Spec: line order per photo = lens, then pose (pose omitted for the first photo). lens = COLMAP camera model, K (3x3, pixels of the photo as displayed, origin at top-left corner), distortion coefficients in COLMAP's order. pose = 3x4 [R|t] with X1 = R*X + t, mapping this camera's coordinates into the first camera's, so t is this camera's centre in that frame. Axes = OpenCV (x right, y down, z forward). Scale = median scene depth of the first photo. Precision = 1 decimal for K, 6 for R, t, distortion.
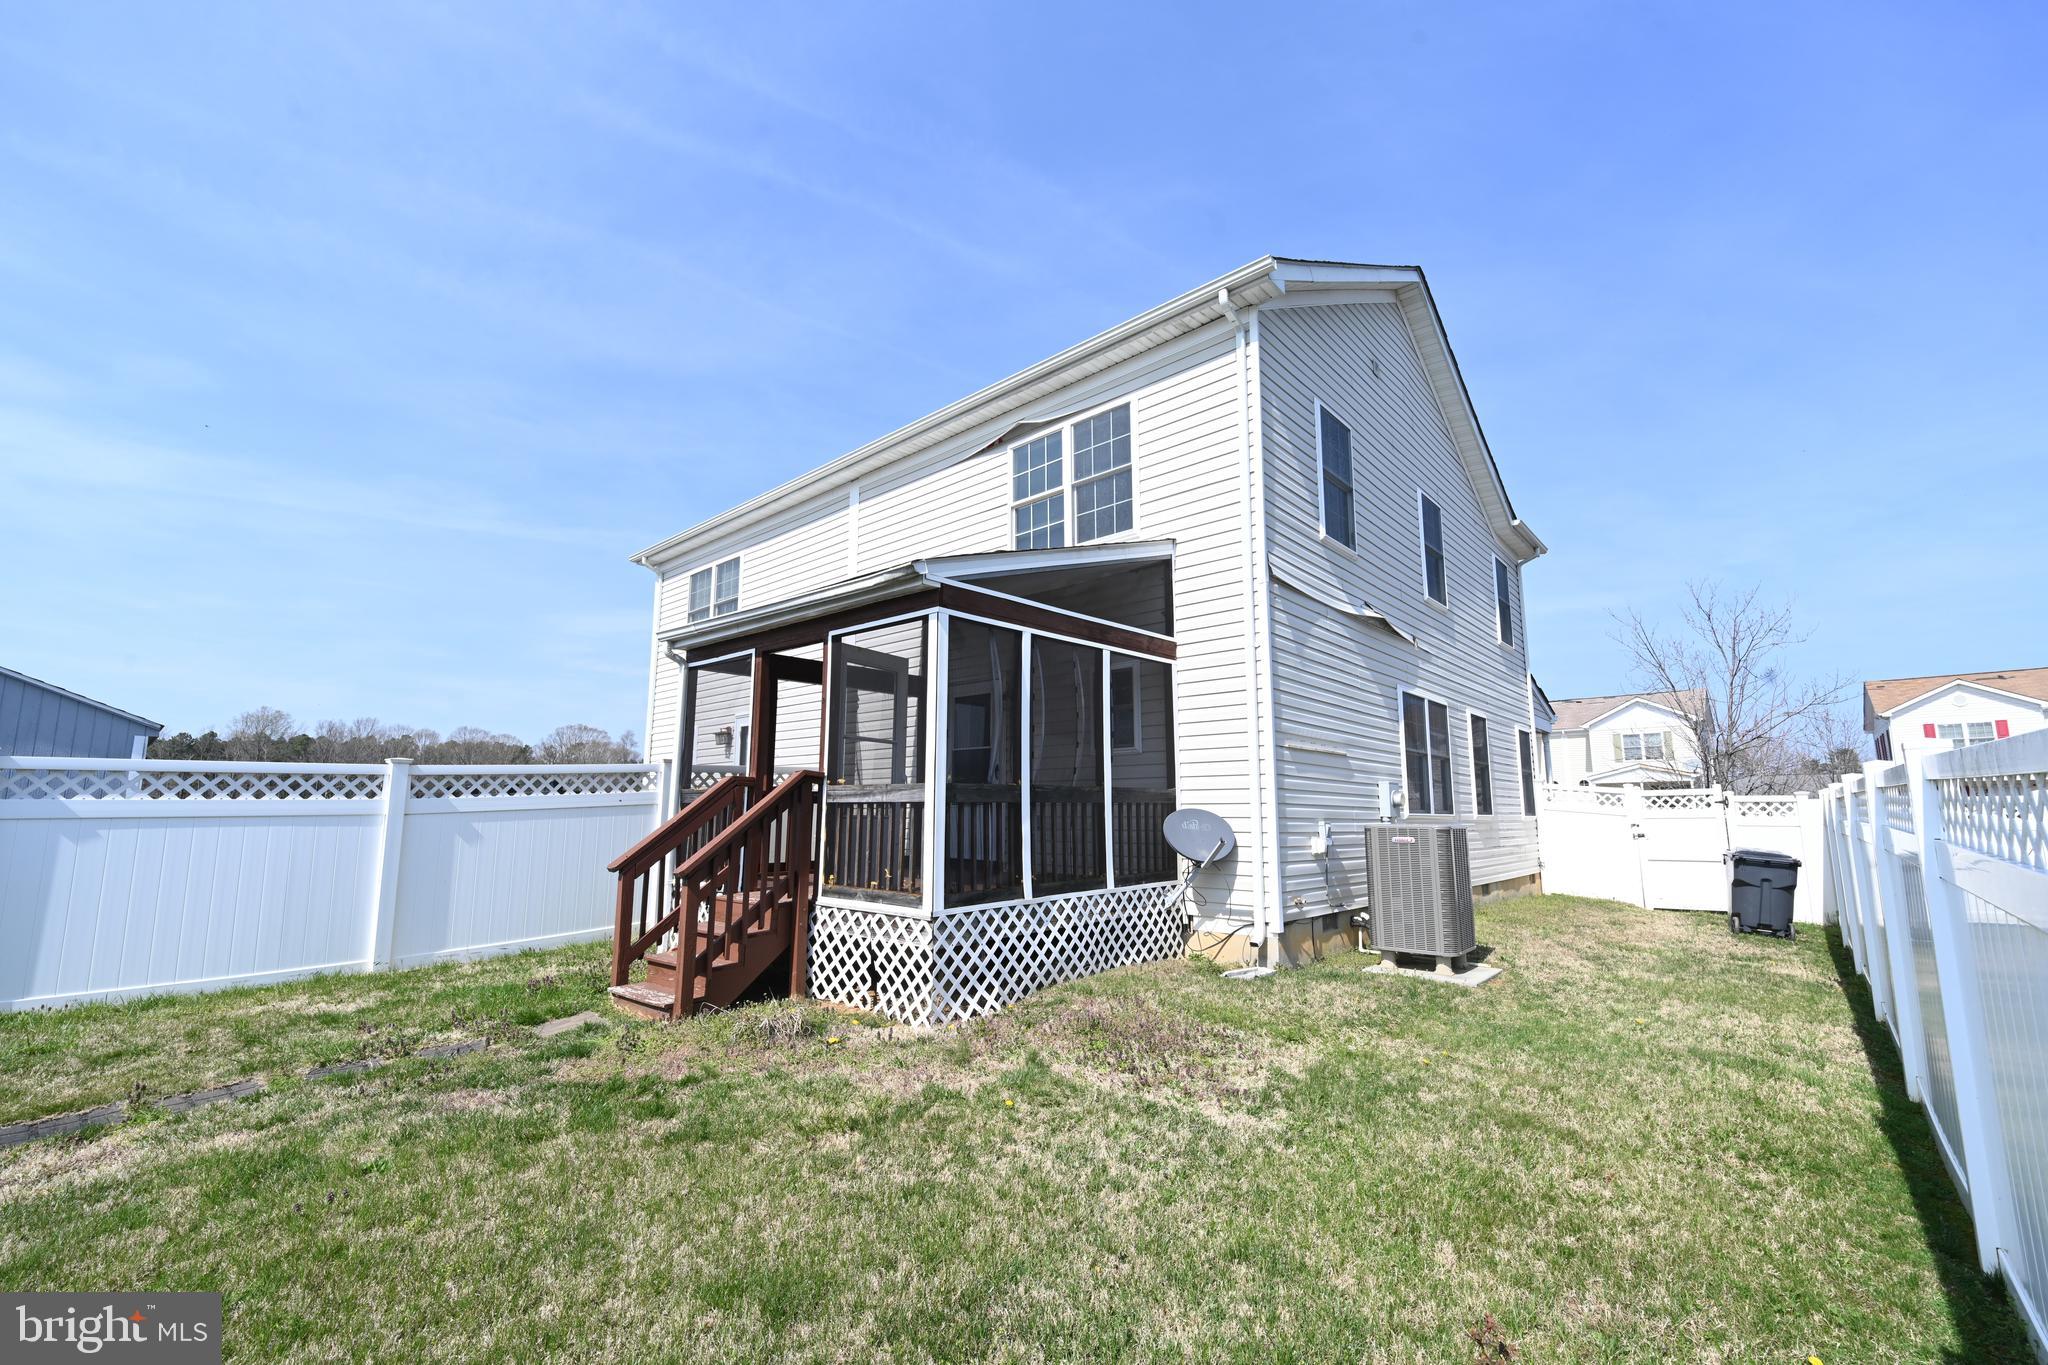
lens RADIAL K [[821.0, 0, 1031.1], [0, 821.0, 690.4], [0, 0, 1]] dist [0.000348, -0.000508]
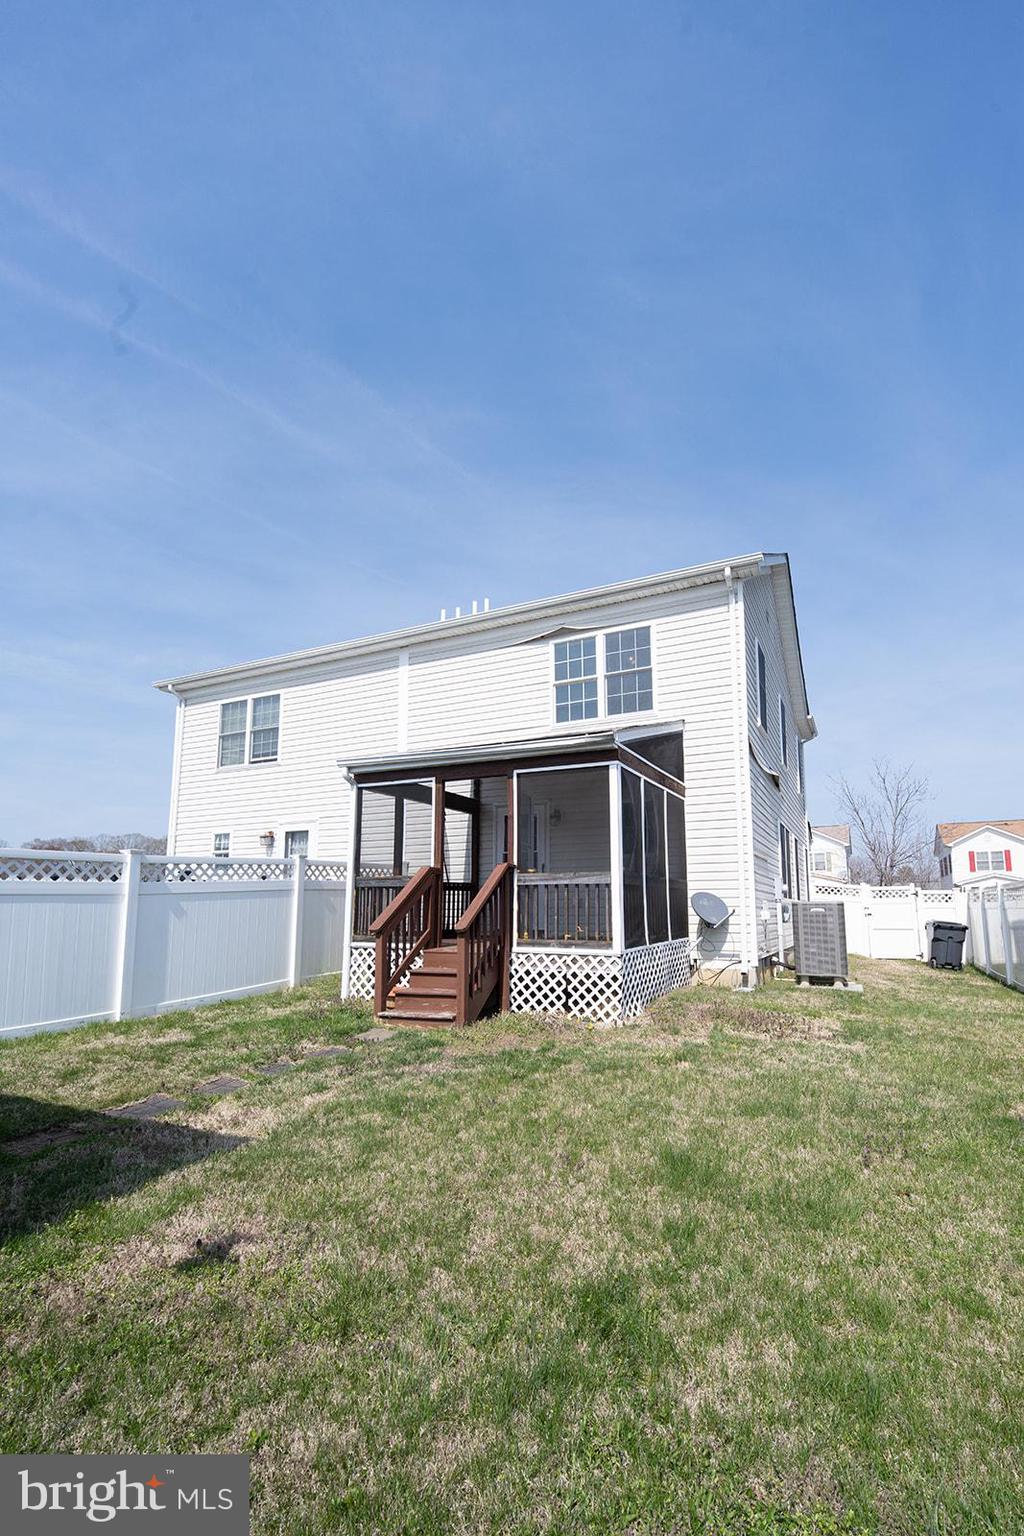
lens RADIAL K [[659.4, 0, 551.8], [0, 659.4, 818.2], [0, 0, 1]] dist [0.019896, -0.012370]
pose [[0.957626, 0.036066, 0.285749, -0.497068], [-0.039343, 0.999209, 0.005732, 0.005614], [-0.285316, -0.016731, 0.958287, -0.157093]]
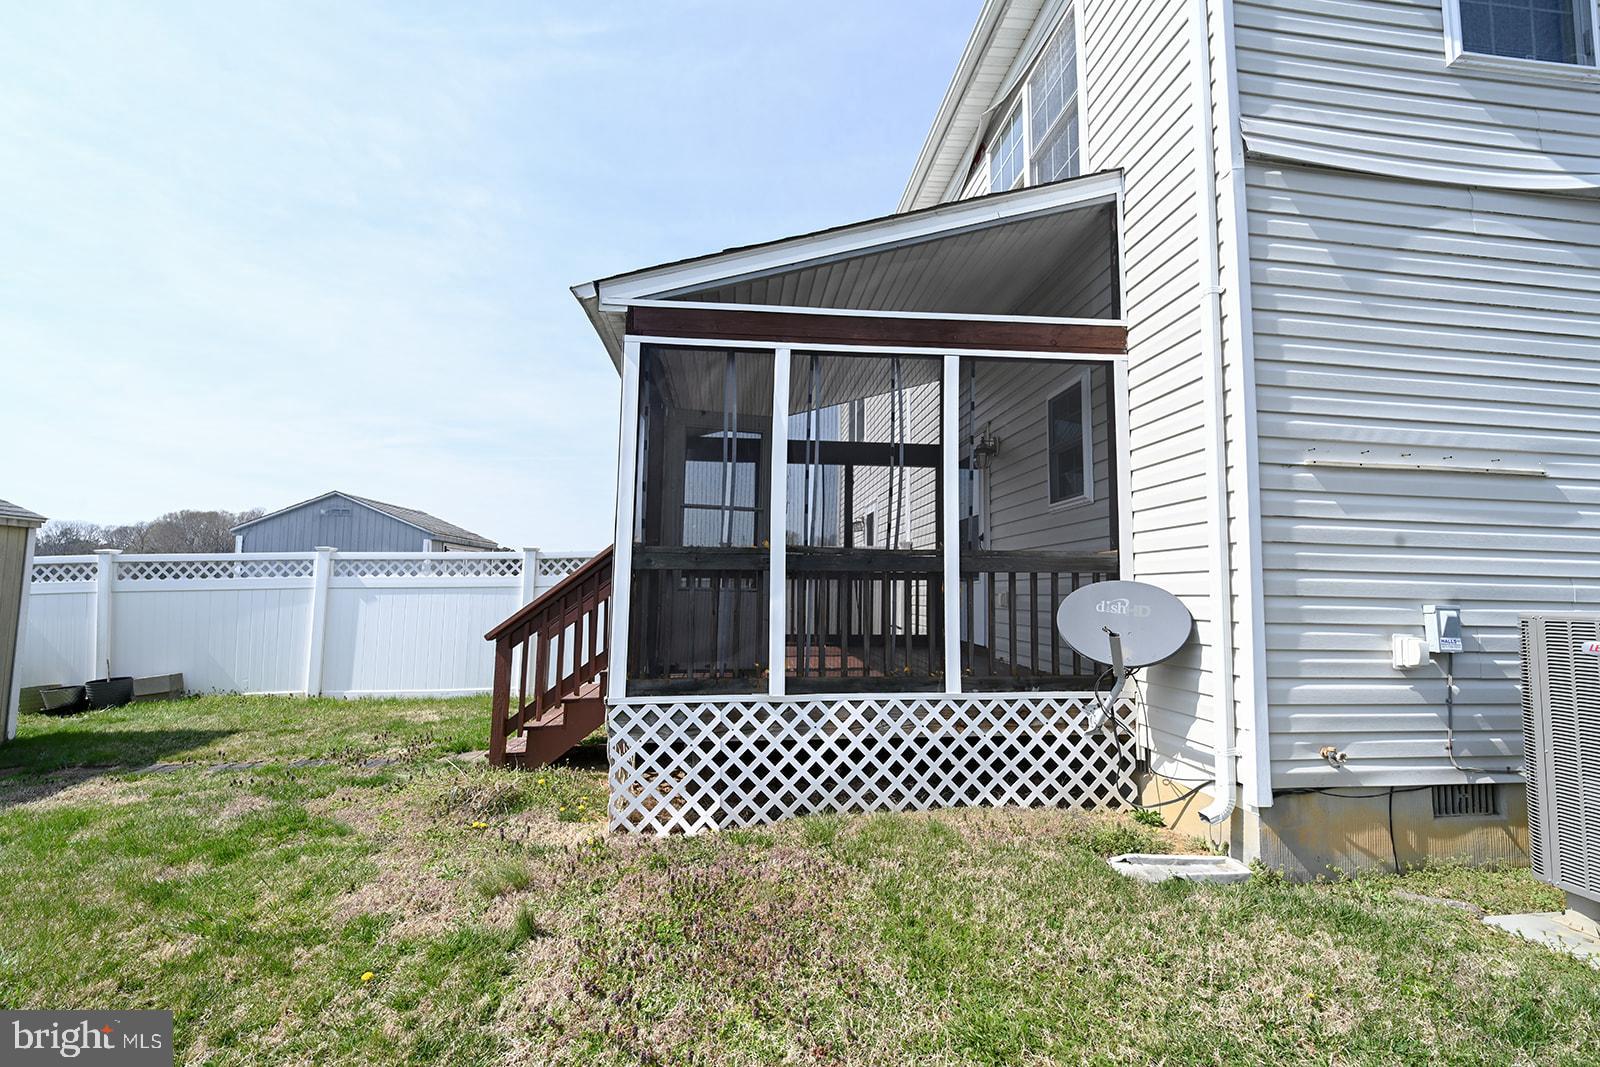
lens RADIAL K [[693.0, 0, 821.8], [0, 693.0, 532.9], [0, 0, 1]] dist [-0.001286, -0.000255]
pose [[0.750004, -0.049516, -0.659577, 0.407513], [0.085913, 0.996039, 0.022917, 0.082284], [0.655830, -0.073854, 0.751288, 0.492948]]
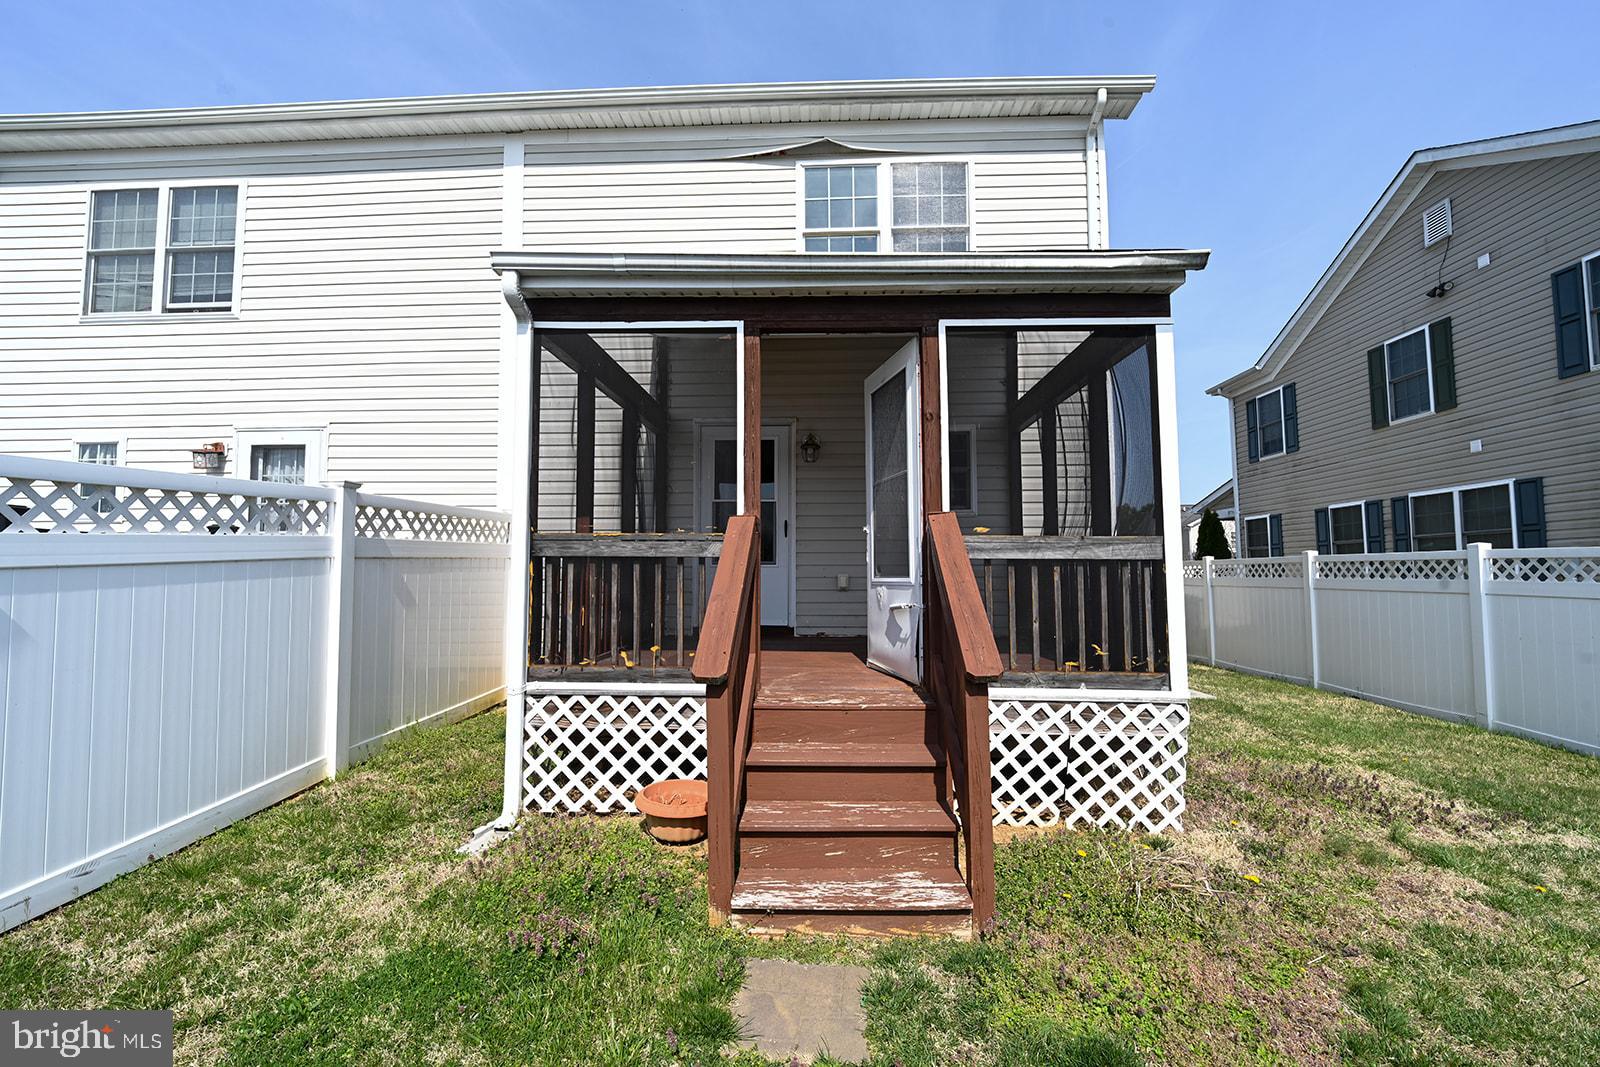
lens RADIAL K [[664.4, 0, 799.6], [0, 664.4, 532.4], [0, 0, 1]] dist [-0.013581, -0.000739]
pose [[0.778901, 0.037765, 0.626008, -0.664003], [-0.093349, 0.994047, 0.056180, 0.086510], [-0.620160, -0.102197, 0.777790, 0.585303]]
